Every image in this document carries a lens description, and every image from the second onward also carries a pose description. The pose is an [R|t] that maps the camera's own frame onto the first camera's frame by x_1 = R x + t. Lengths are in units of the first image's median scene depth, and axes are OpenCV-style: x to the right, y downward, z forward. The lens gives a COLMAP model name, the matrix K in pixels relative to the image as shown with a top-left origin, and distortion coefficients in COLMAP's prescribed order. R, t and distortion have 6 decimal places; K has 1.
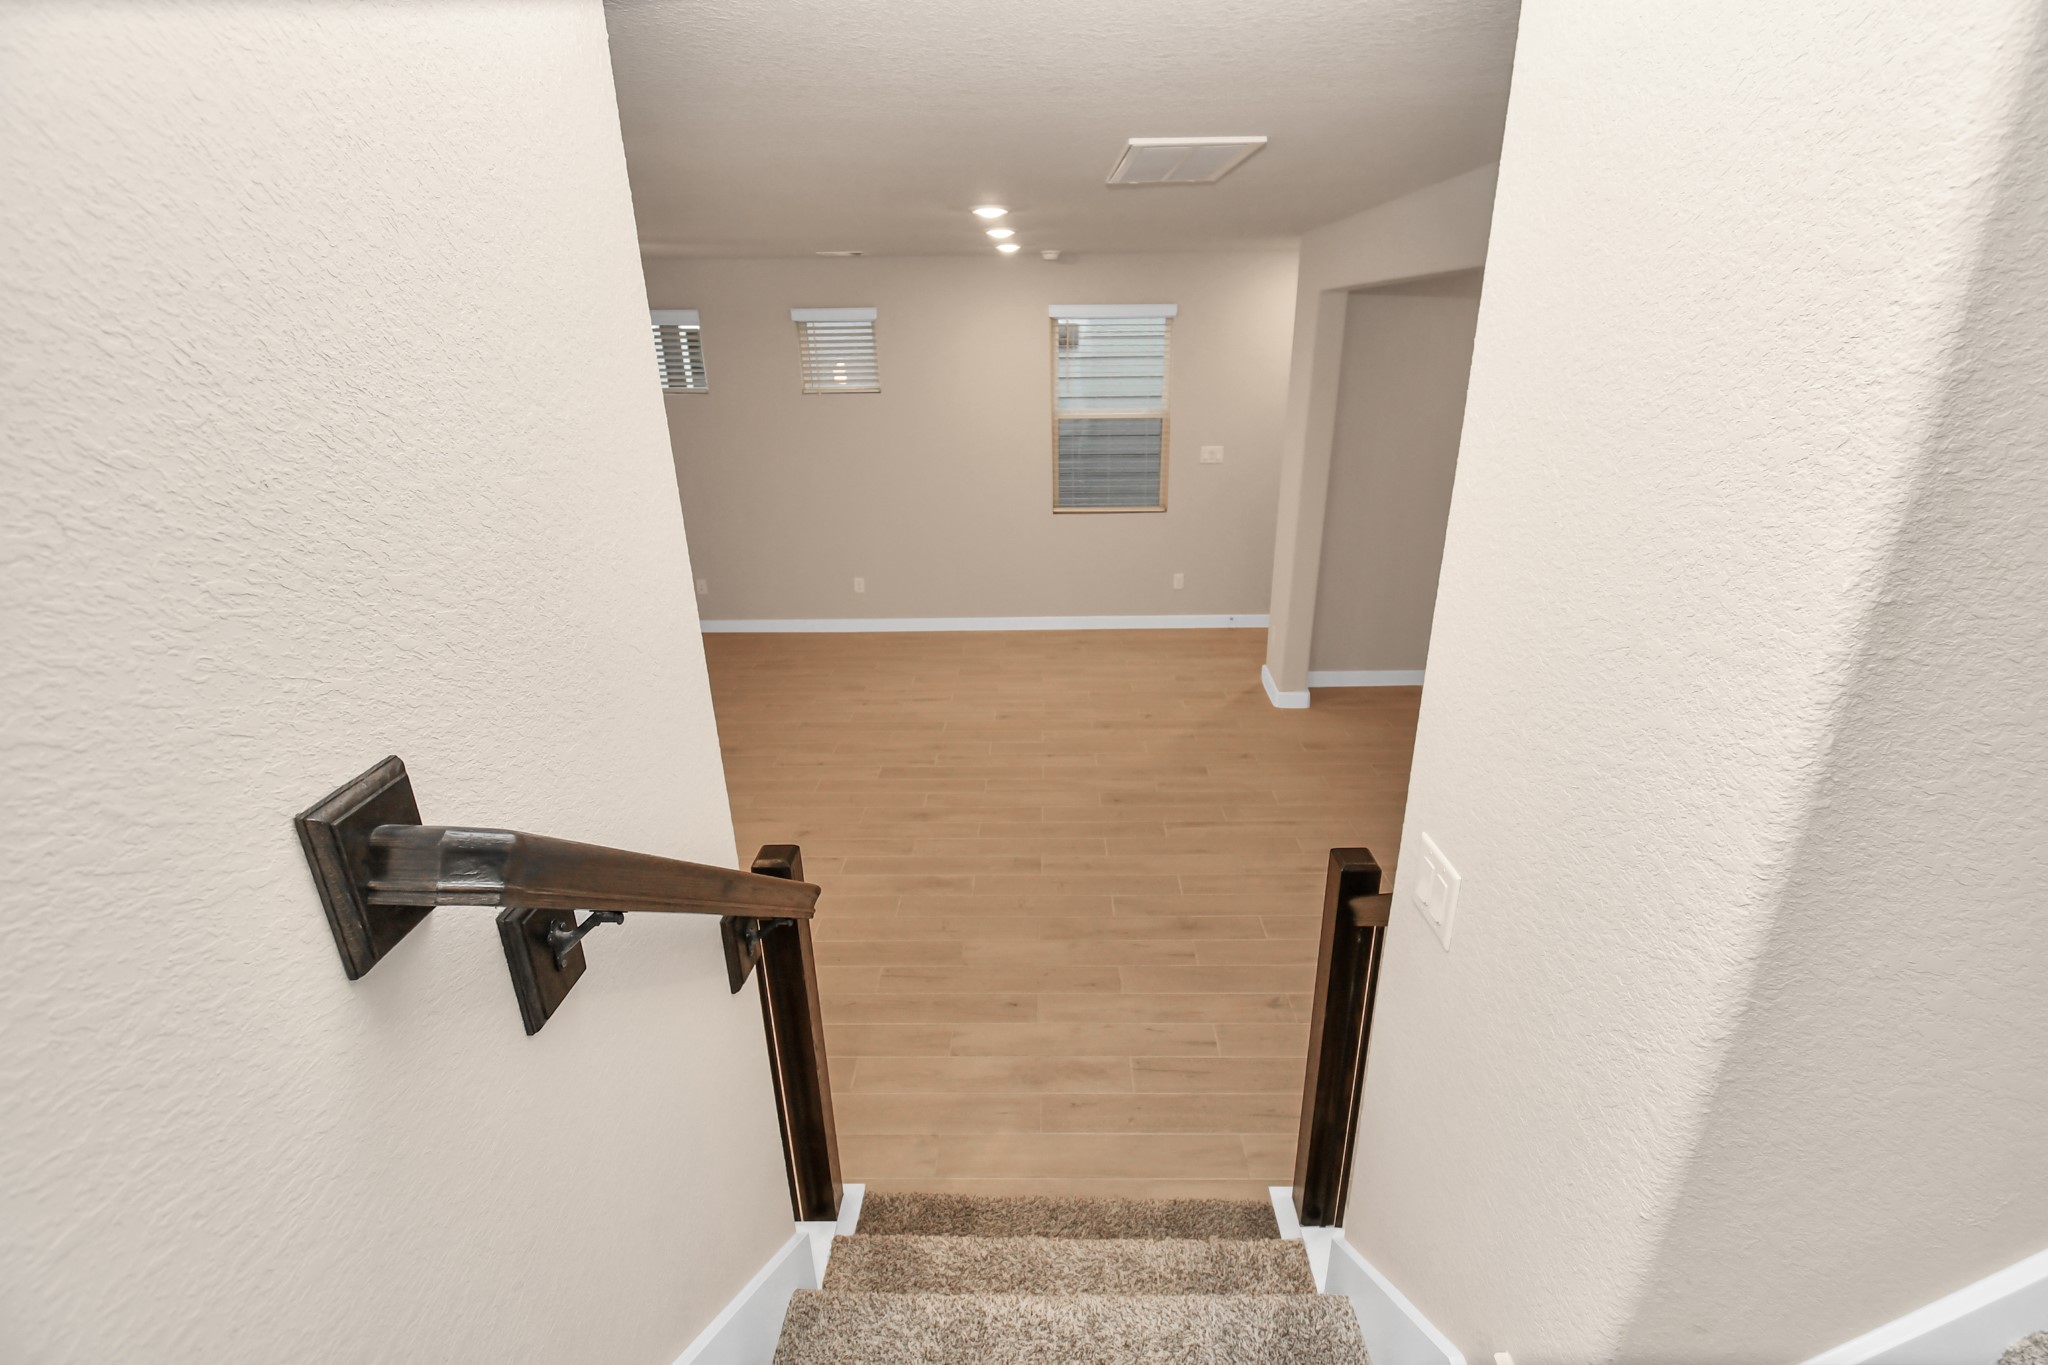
lens RADIAL K [[912.9, 0, 1027.4], [0, 912.9, 679.5], [0, 0, 1]] dist [-0.009783, -0.000956]
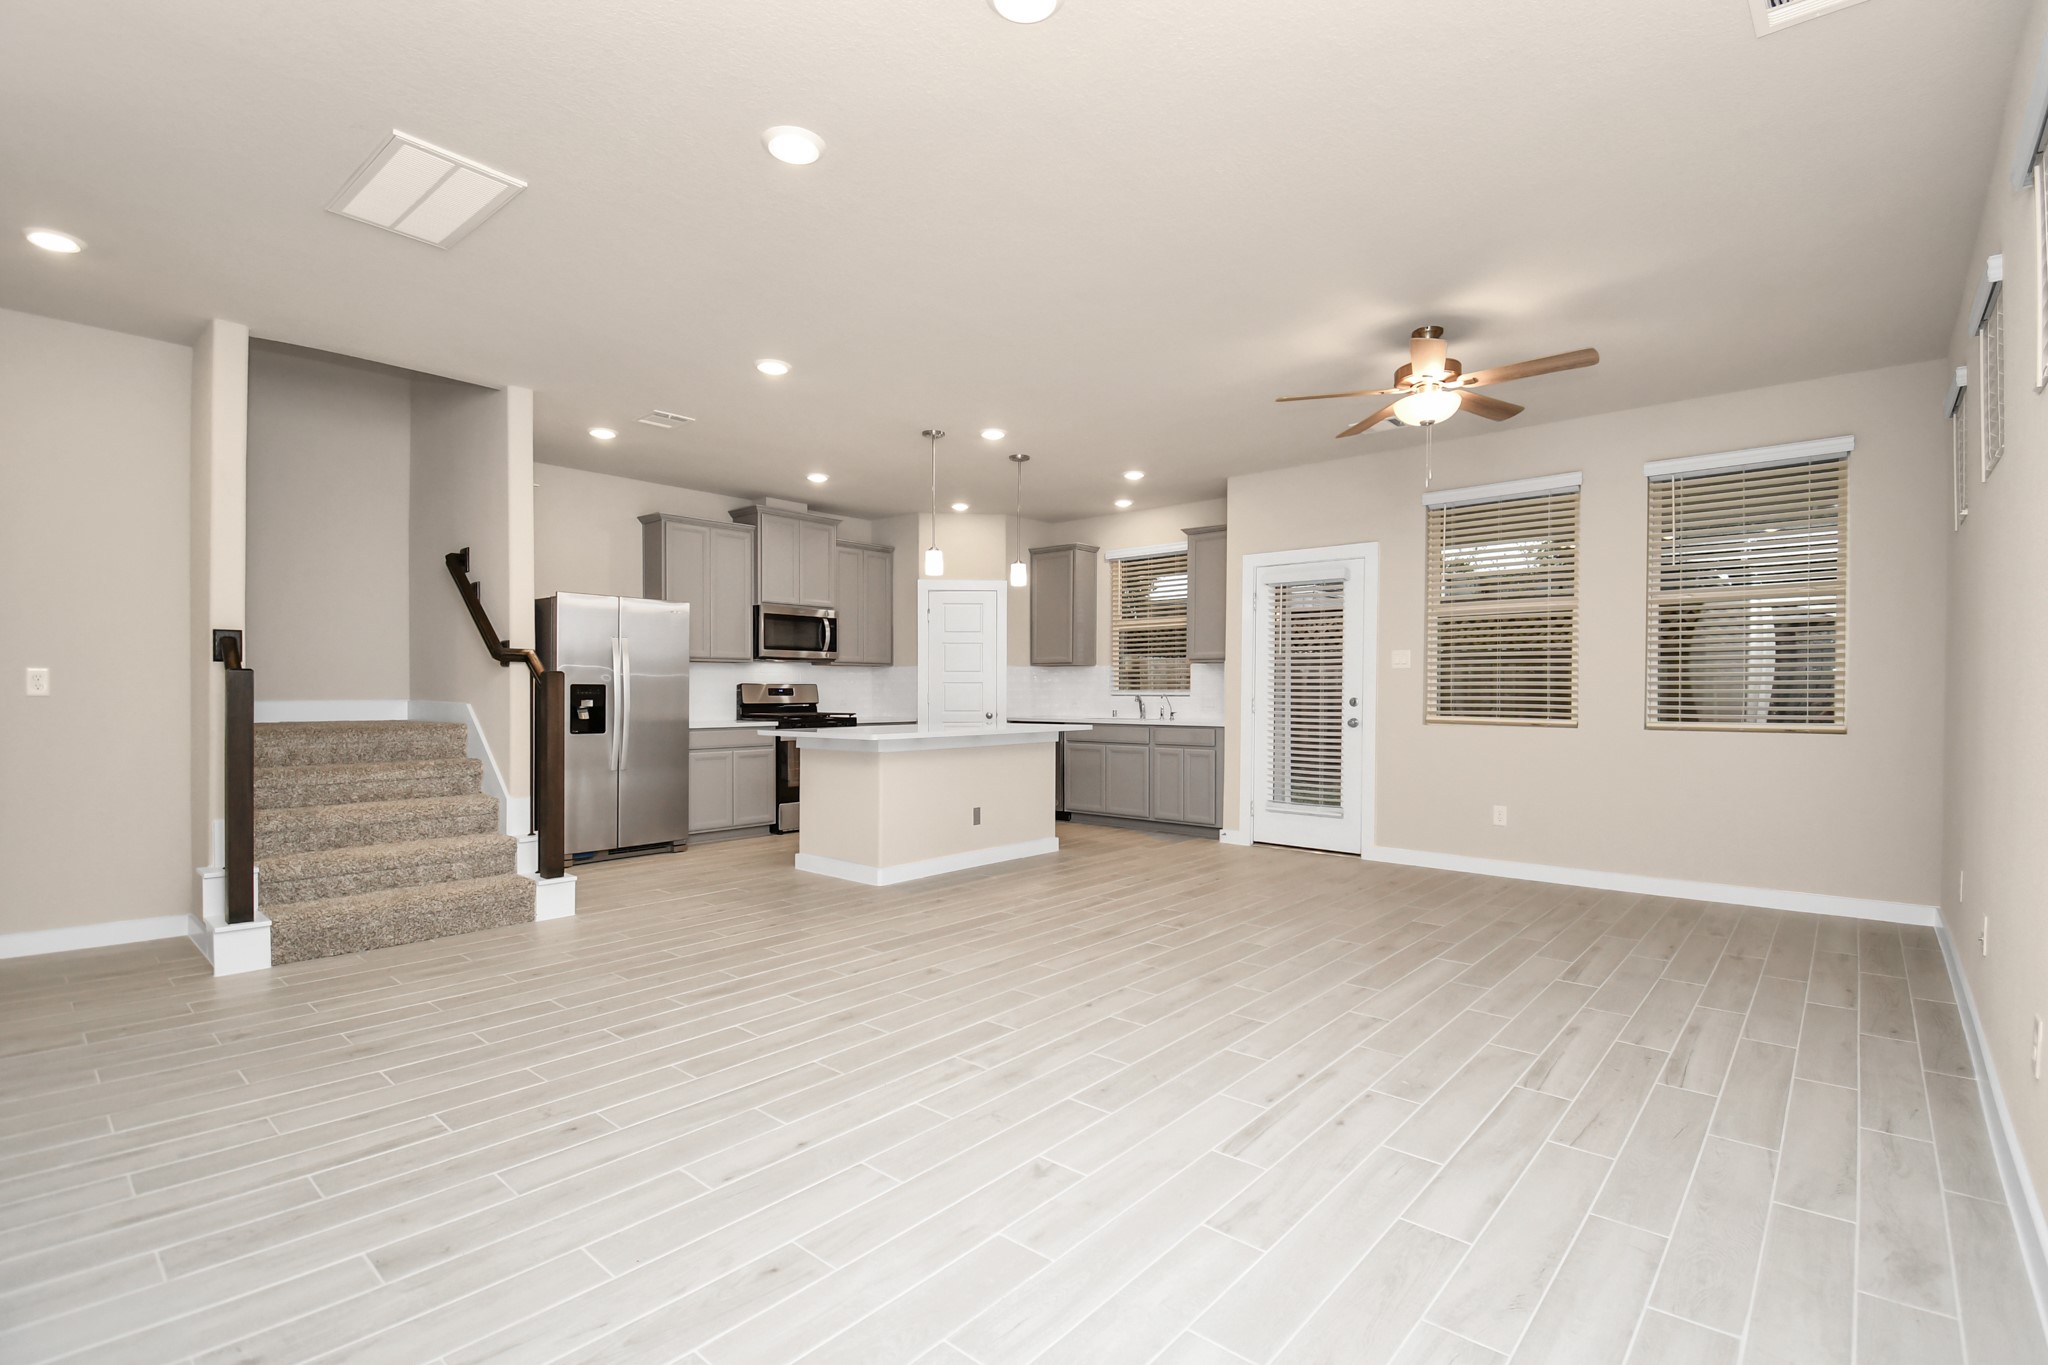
lens RADIAL K [[967.1, 0, 1032.0], [0, 967.1, 700.2], [0, 0, 1]] dist [0.024522, -0.032568]
pose [[-0.654090, 0.012139, -0.756320, 0.294972], [-0.270569, 0.929963, 0.248922, -0.253080], [0.706371, 0.367454, -0.604995, 1.258110]]
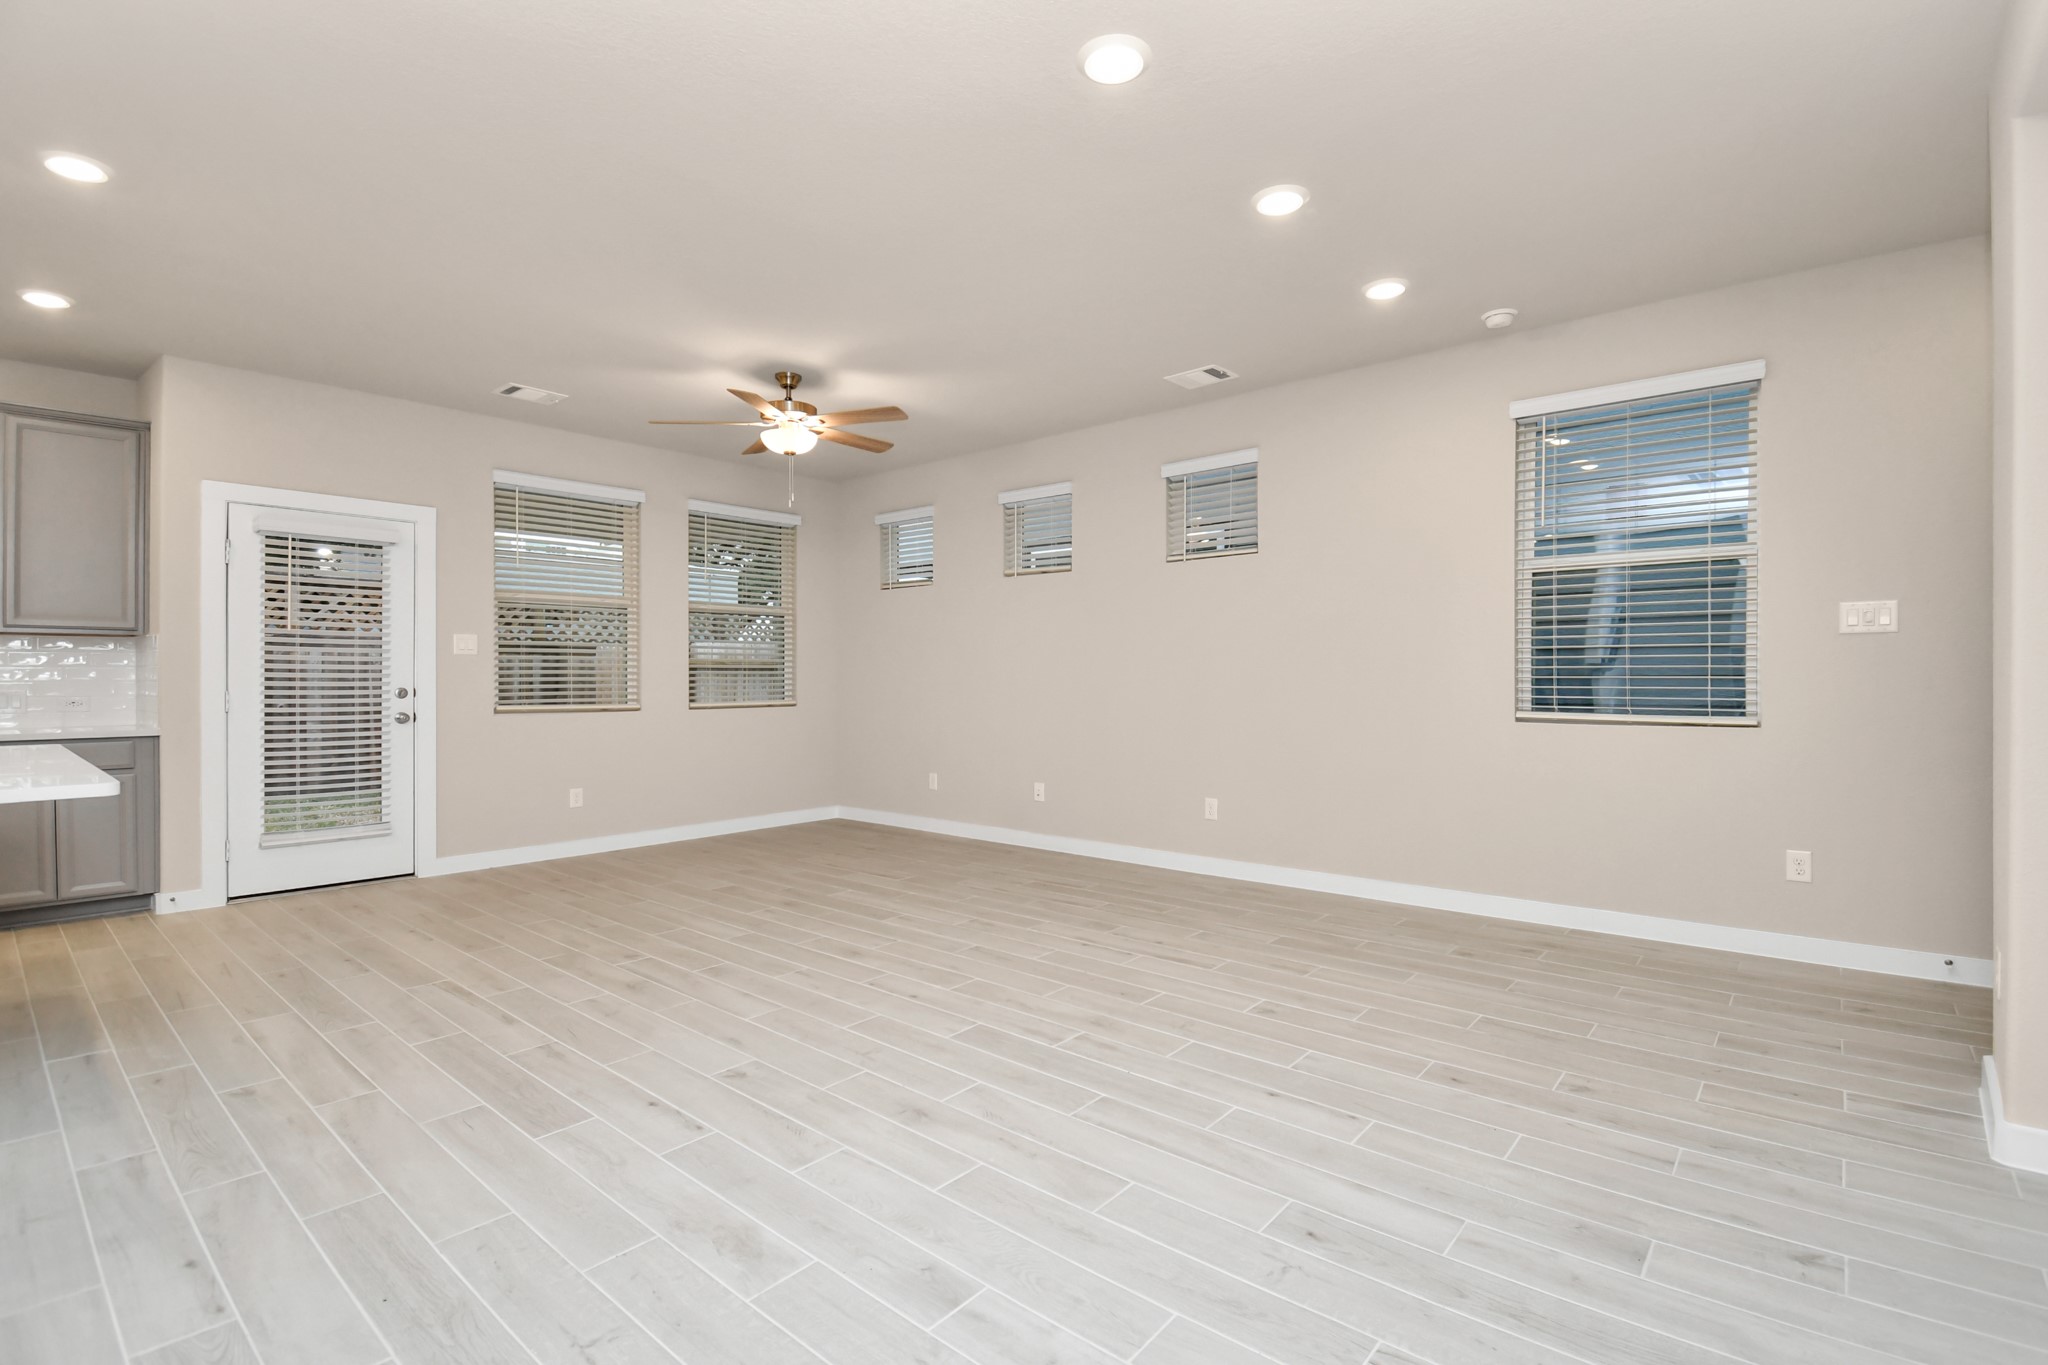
lens RADIAL K [[912.9, 0, 1027.4], [0, 912.9, 679.5], [0, 0, 1]] dist [-0.009783, -0.000956]
pose [[0.764711, 0.003383, -0.644364, 0.226066], [-0.232708, 0.933949, -0.271267, 0.039618], [0.600886, 0.357390, 0.714989, 0.504475]]
